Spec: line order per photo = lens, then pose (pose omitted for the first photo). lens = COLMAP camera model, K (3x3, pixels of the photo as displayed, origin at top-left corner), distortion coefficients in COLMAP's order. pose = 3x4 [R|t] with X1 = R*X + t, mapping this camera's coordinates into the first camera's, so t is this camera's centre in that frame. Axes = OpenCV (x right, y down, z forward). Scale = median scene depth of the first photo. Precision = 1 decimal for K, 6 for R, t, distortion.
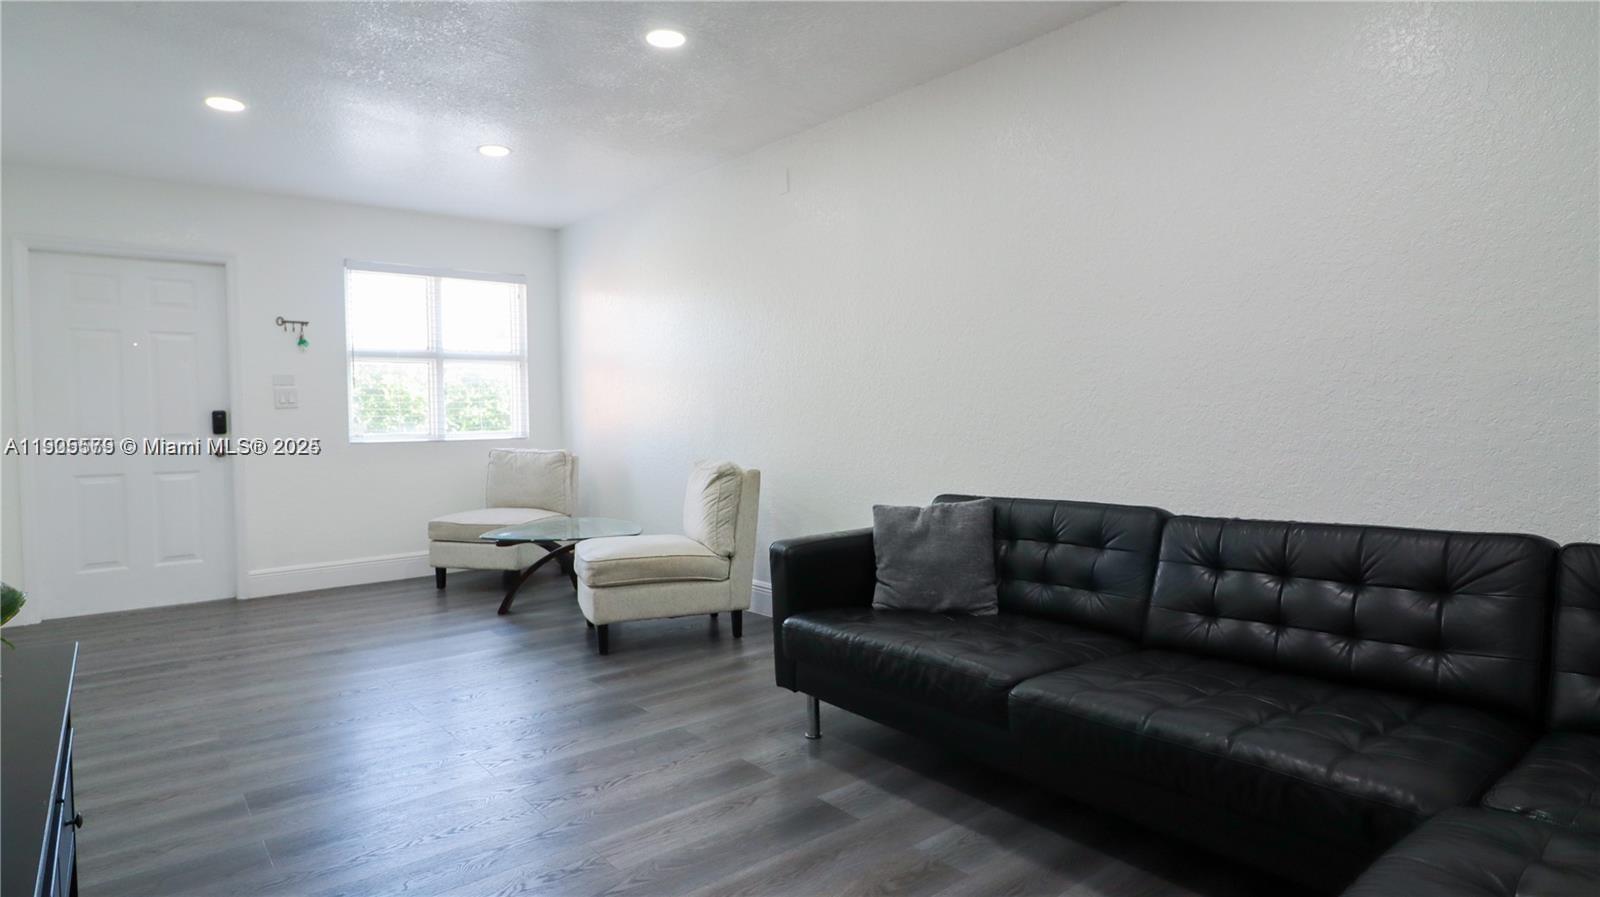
lens RADIAL K [[865.2, 0, 803.8], [0, 865.2, 442.8], [0, 0, 1]] dist [-0.000903, -0.013573]
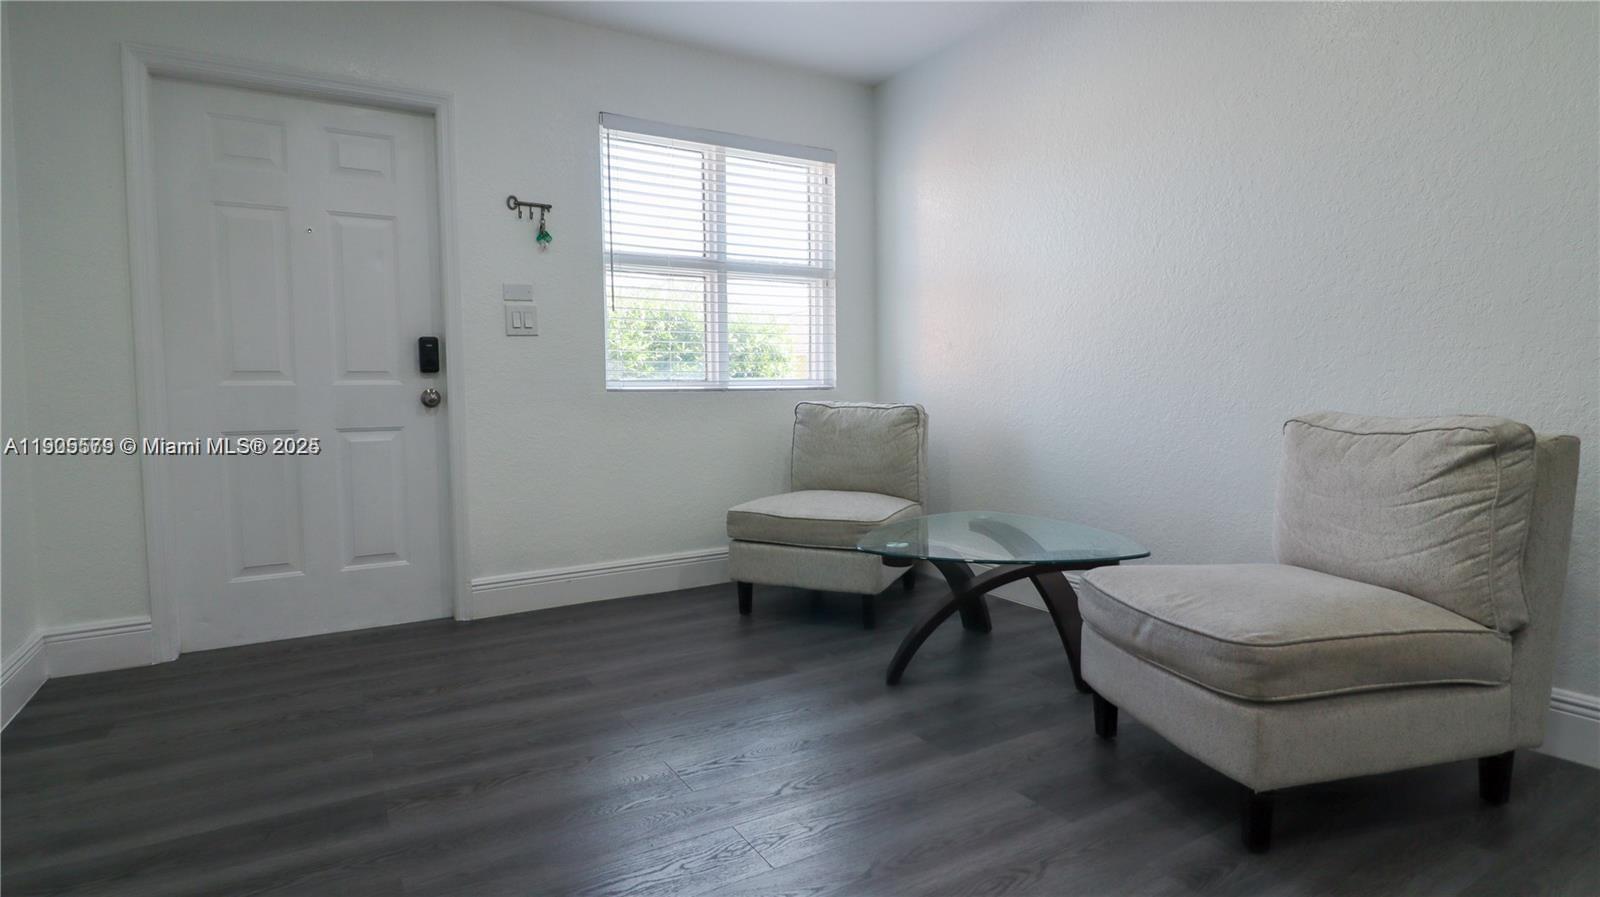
lens RADIAL K [[822.6, 0, 797.8], [0, 822.6, 440.1], [0, 0, 1]] dist [0.001276, -0.009931]
pose [[0.988003, 0.013297, -0.153859, -0.290078], [-0.008281, 0.999415, 0.033196, 0.017442], [0.154210, -0.031523, 0.987535, 0.404334]]
